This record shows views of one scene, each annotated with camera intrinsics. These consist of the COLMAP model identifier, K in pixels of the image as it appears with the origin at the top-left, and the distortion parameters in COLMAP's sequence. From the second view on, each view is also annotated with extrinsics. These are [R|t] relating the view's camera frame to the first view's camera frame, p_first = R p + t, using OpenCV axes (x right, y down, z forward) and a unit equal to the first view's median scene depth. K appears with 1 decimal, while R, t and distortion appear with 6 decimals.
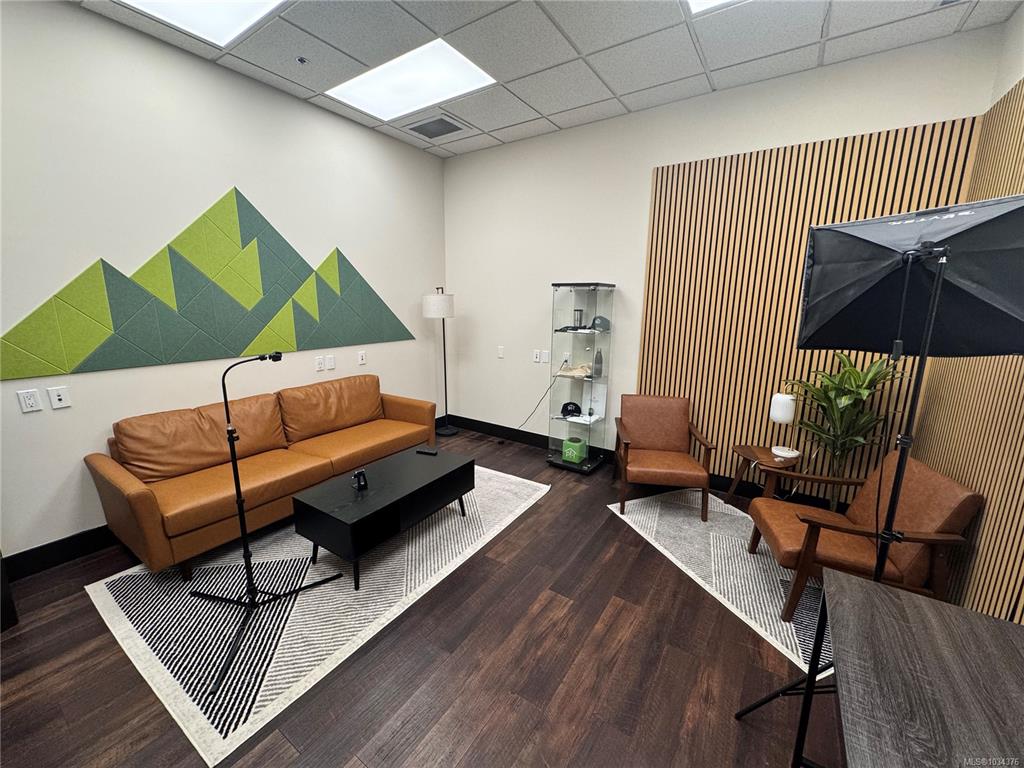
lens RADIAL K [[407.7, 0, 513.2], [0, 407.7, 383.8], [0, 0, 1]] dist [0.001801, 0.000292]
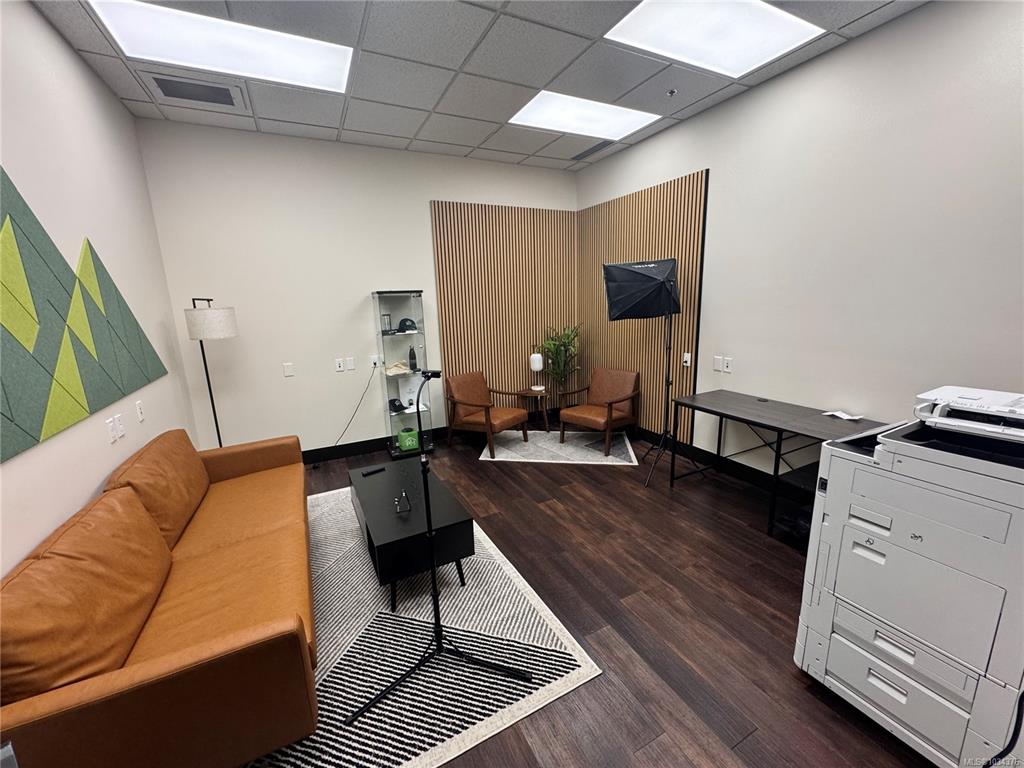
lens RADIAL K [[407.7, 0, 514.8], [0, 407.7, 381.9], [0, 0, 1]] dist [0.001801, 0.000292]
pose [[0.482783, -0.206881, 0.850953, -0.730435], [0.212892, 0.970272, 0.115107, -0.065201], [-0.849469, 0.125590, 0.512474, 0.187059]]
